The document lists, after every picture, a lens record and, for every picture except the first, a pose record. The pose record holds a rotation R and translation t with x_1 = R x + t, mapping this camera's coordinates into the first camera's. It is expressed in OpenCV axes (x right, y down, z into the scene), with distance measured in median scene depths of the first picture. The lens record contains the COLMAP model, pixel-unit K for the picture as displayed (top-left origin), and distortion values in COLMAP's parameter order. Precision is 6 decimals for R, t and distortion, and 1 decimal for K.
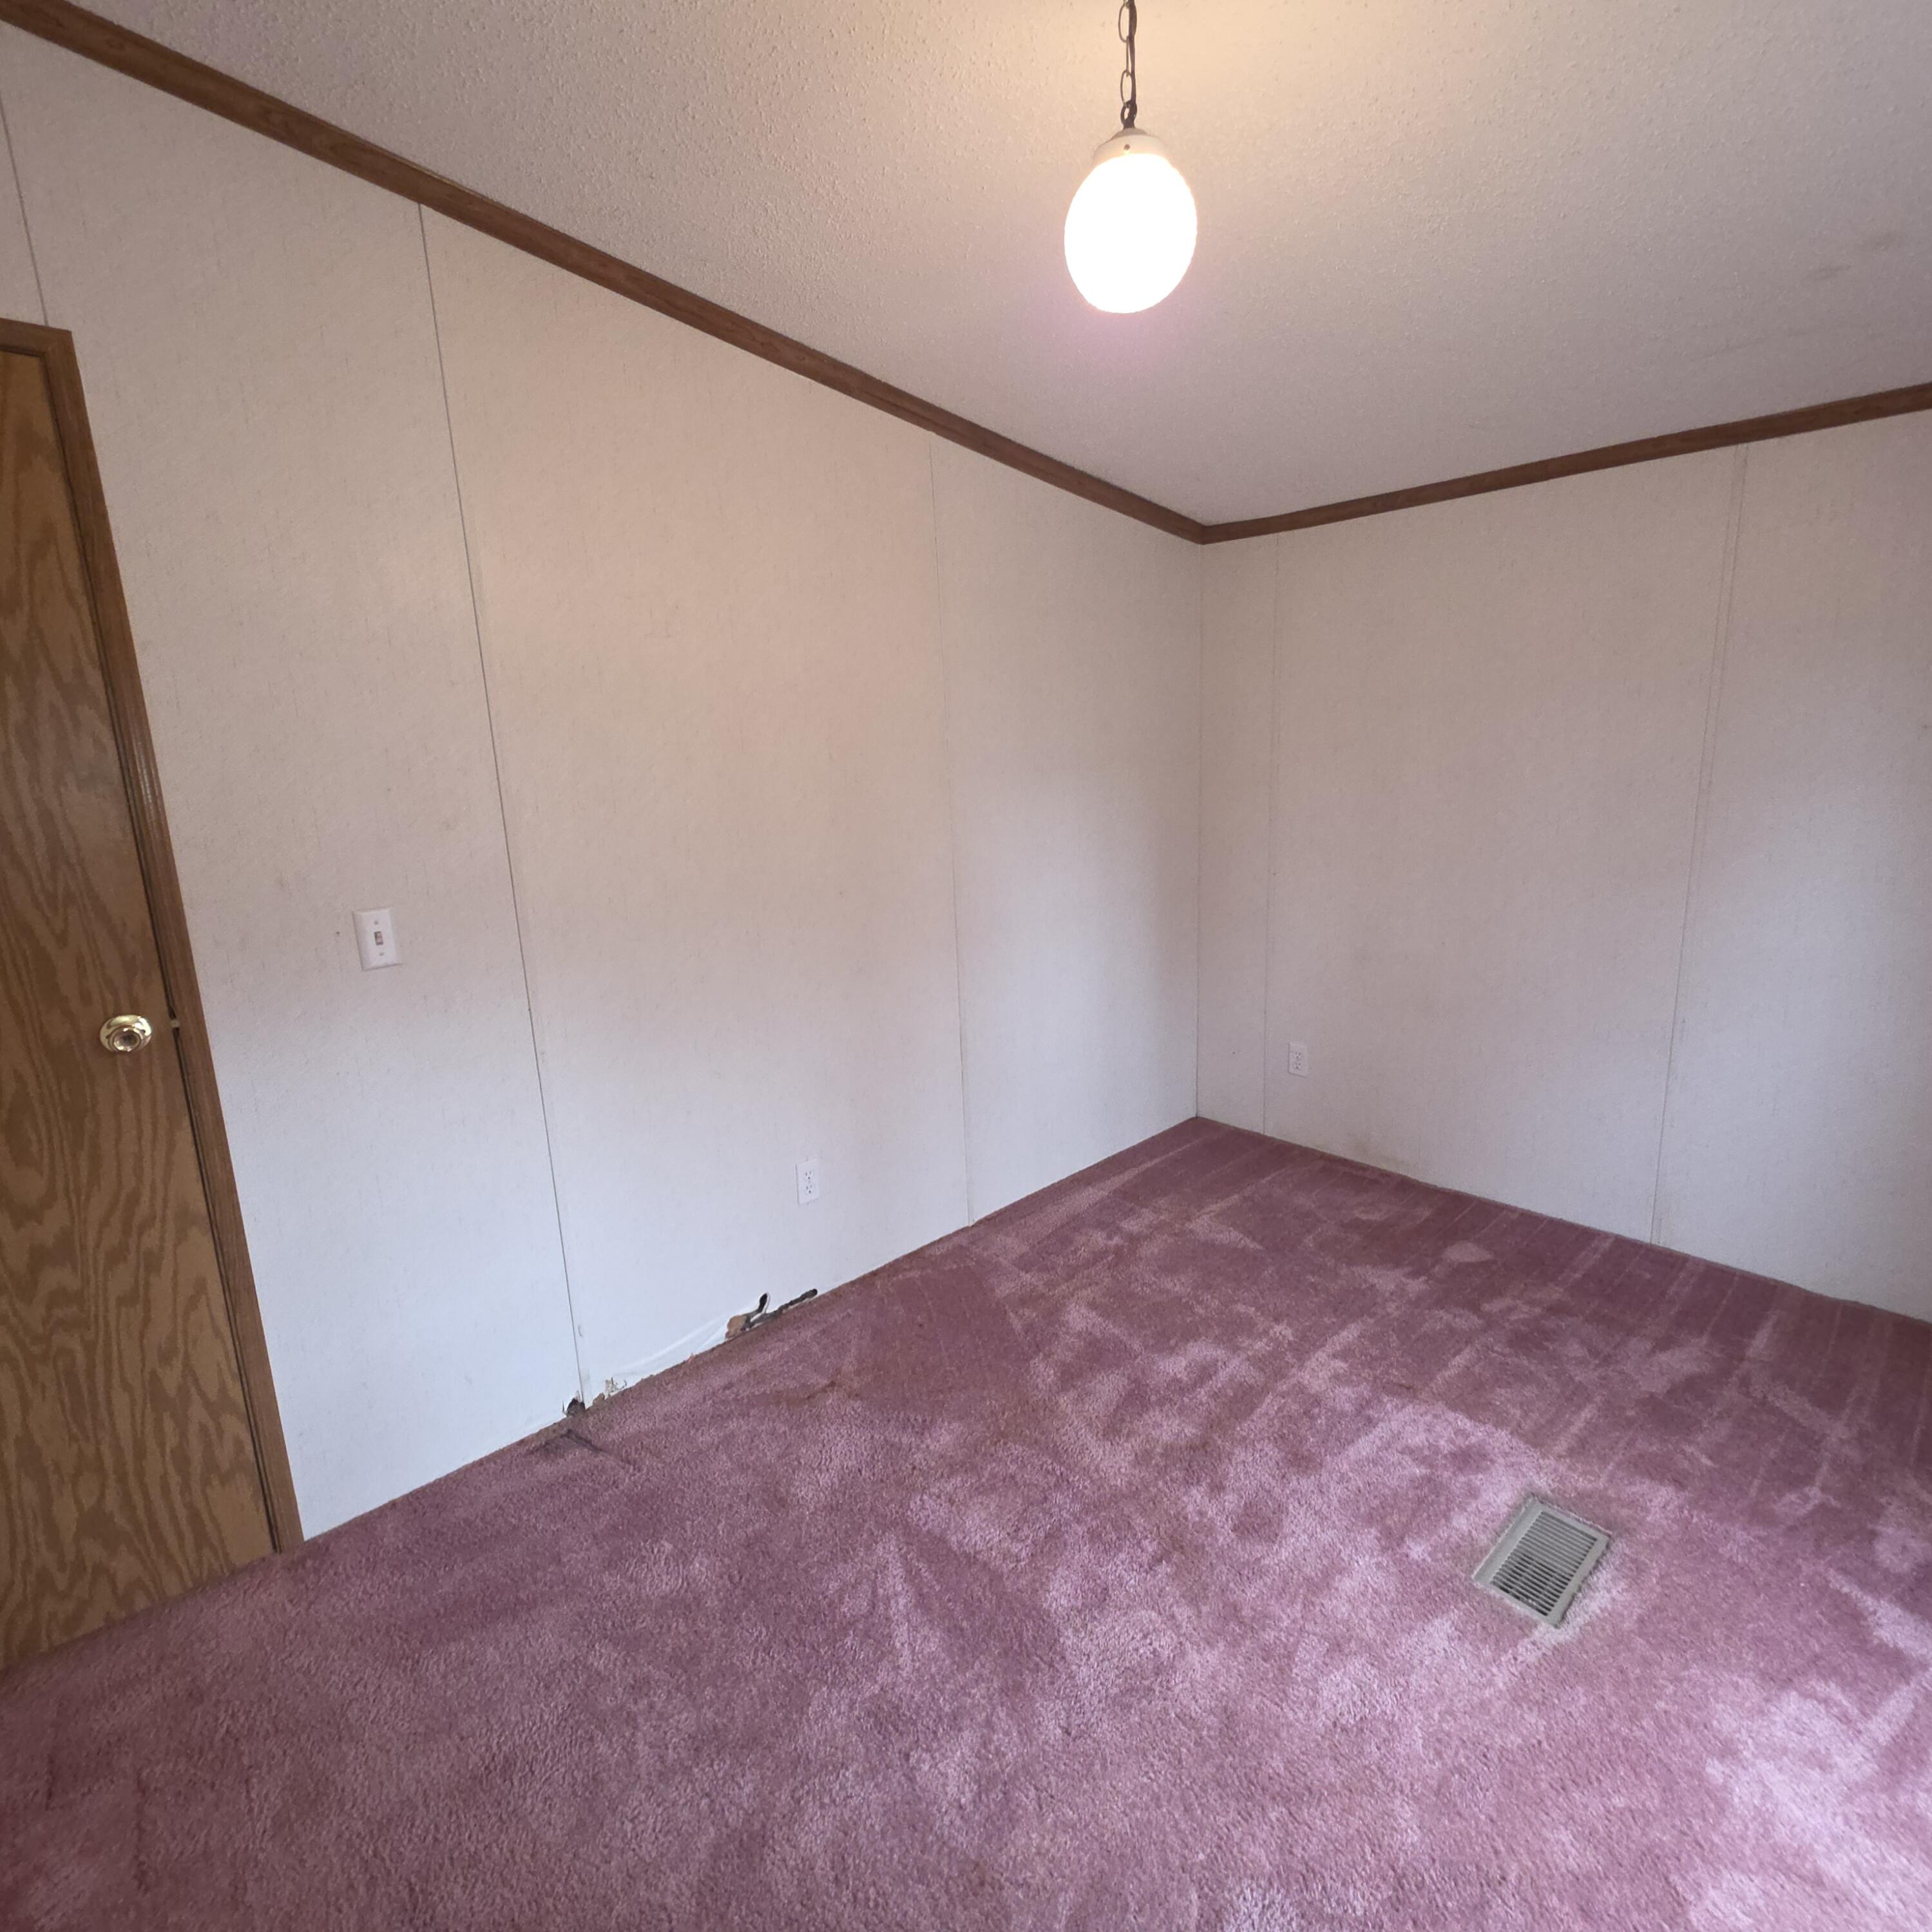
lens RADIAL K [[1022.4, 0, 966.0], [0, 1022.4, 966.0], [0, 0, 1]] dist [-0.000977, 0.015048]
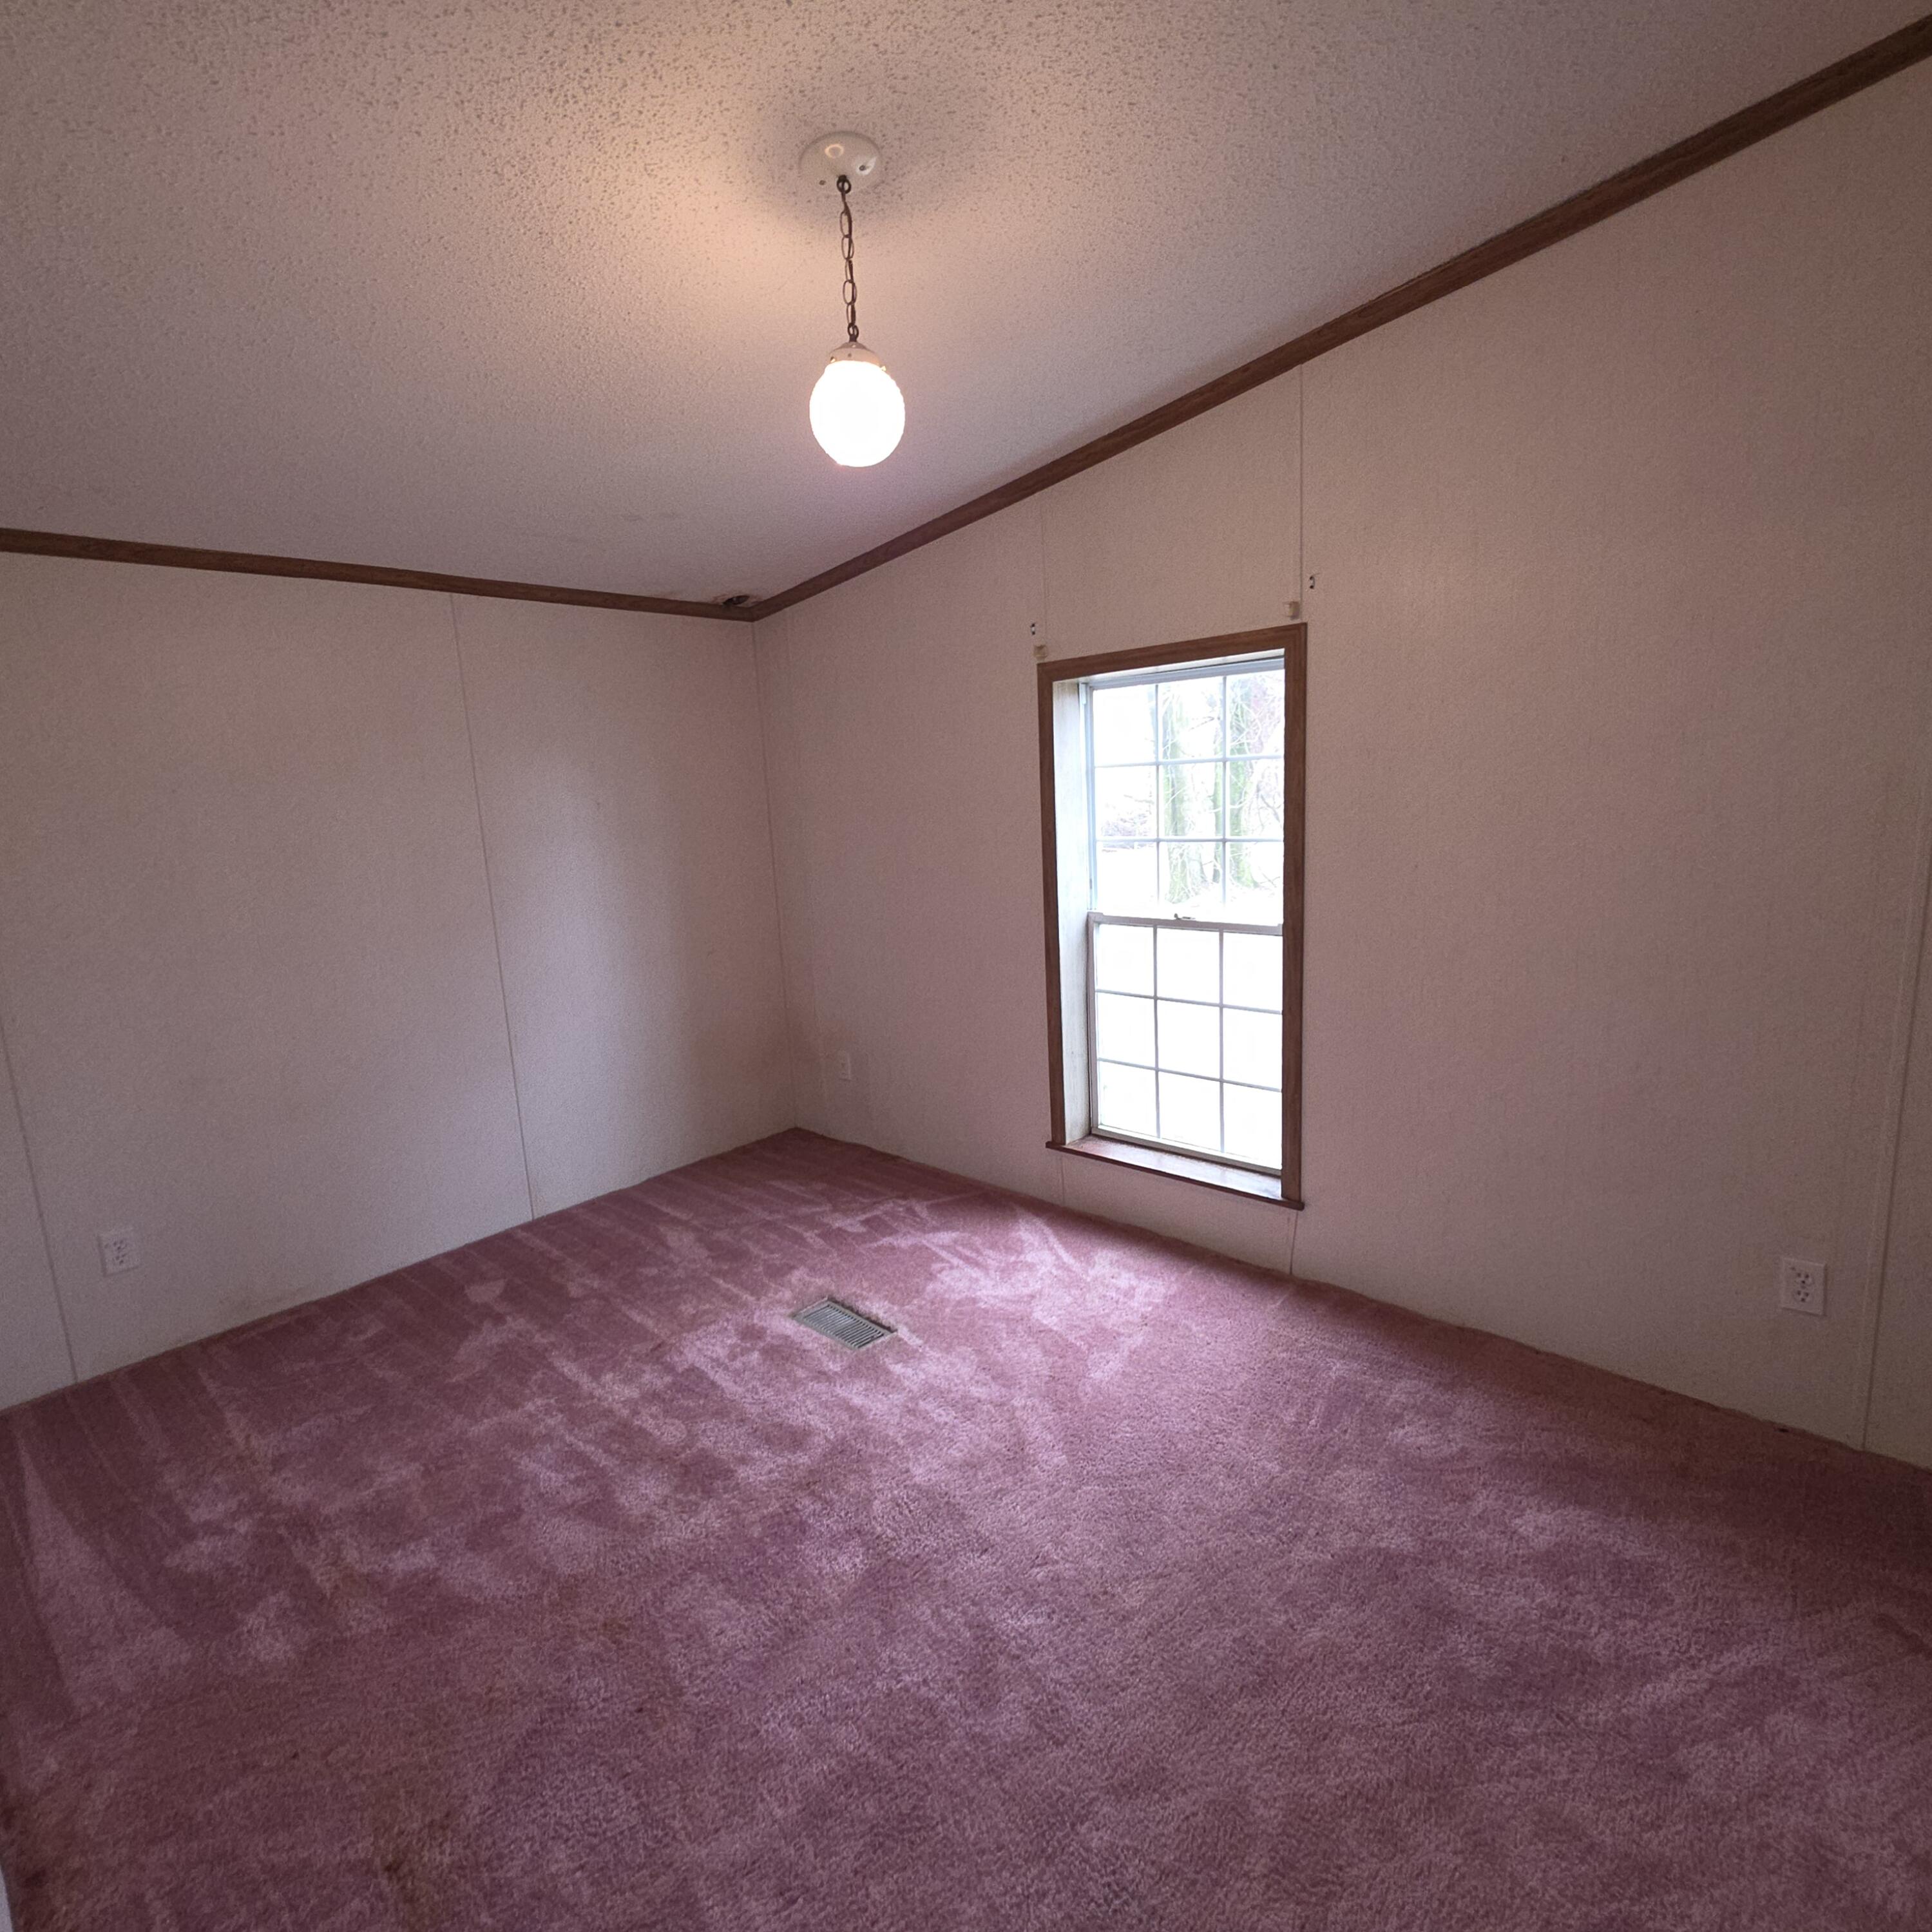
lens RADIAL K [[1022.4, 0, 966.0], [0, 1022.4, 966.0], [0, 0, 1]] dist [-0.000977, 0.015048]
pose [[-0.055148, -0.147297, 0.987554, -0.687971], [0.274783, 0.948629, 0.156836, -0.089083], [-0.959923, 0.280012, -0.011841, 0.561646]]
